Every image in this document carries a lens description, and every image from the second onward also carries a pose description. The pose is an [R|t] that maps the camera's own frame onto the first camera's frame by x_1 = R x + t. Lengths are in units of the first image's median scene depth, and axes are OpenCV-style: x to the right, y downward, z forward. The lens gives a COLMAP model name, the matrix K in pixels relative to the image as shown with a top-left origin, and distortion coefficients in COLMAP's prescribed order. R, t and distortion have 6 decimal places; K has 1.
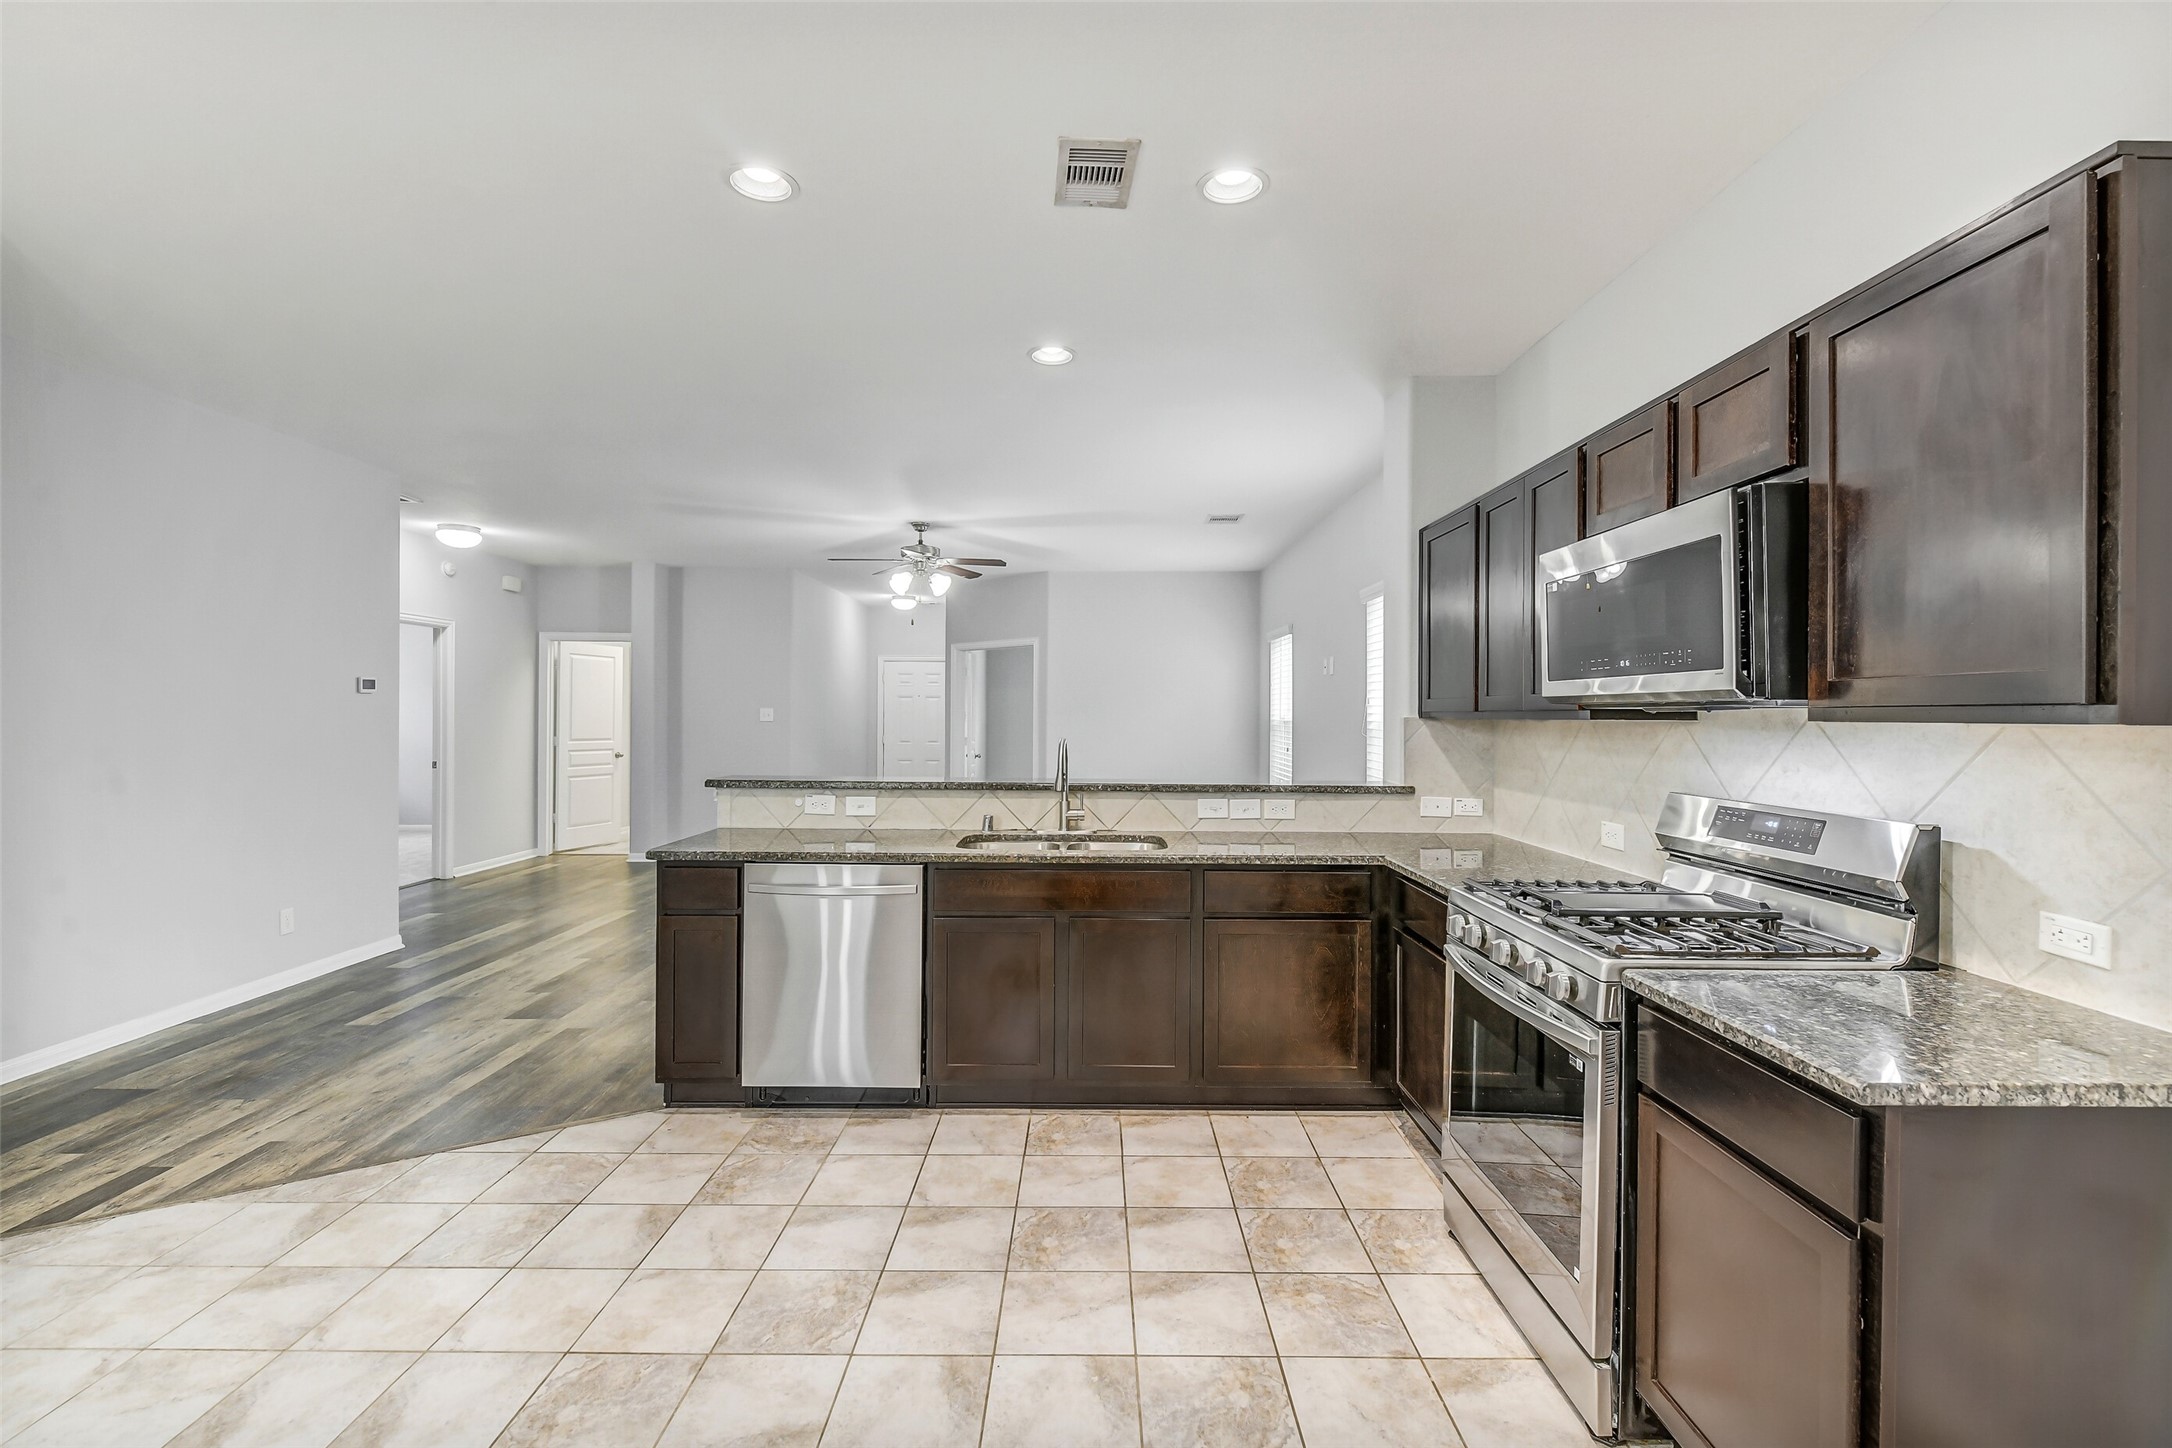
lens RADIAL K [[948.7, 0, 1086.5], [0, 948.7, 705.3], [0, 0, 1]] dist [-0.001376, -0.000298]
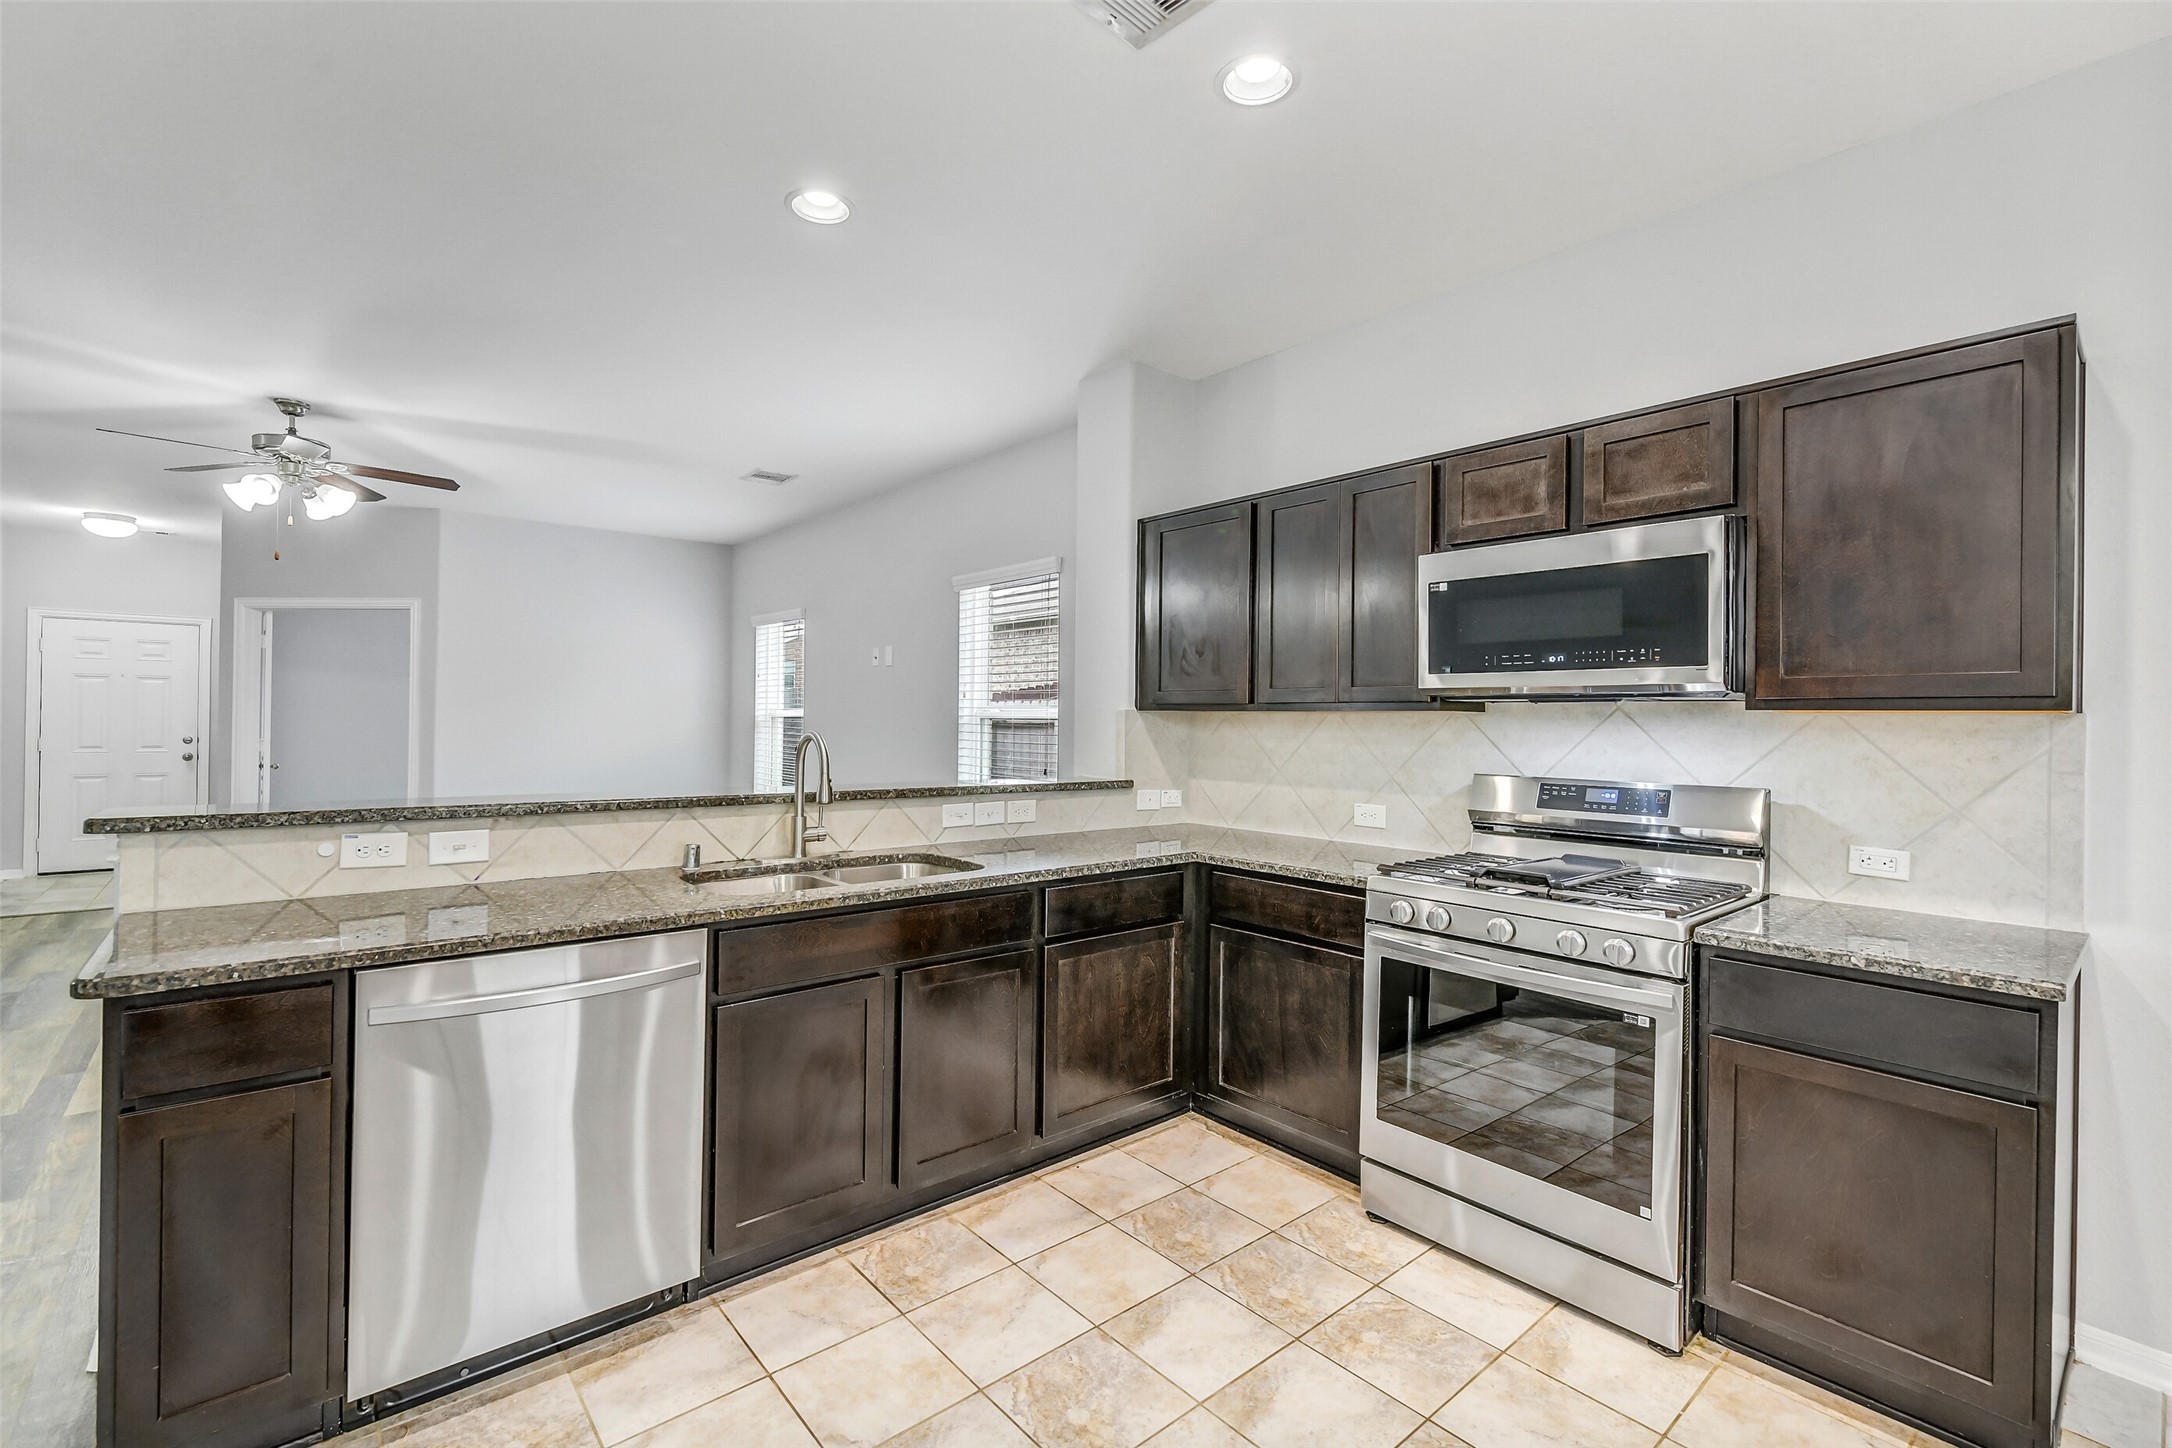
lens RADIAL K [[948.7, 0, 1091.7], [0, 948.7, 714.2], [0, 0, 1]] dist [-0.001376, -0.000298]
pose [[0.754405, 0.009185, 0.656345, -0.400410], [-0.015349, 0.999876, 0.003649, 0.017351], [-0.656230, -0.012827, 0.754452, 0.348883]]
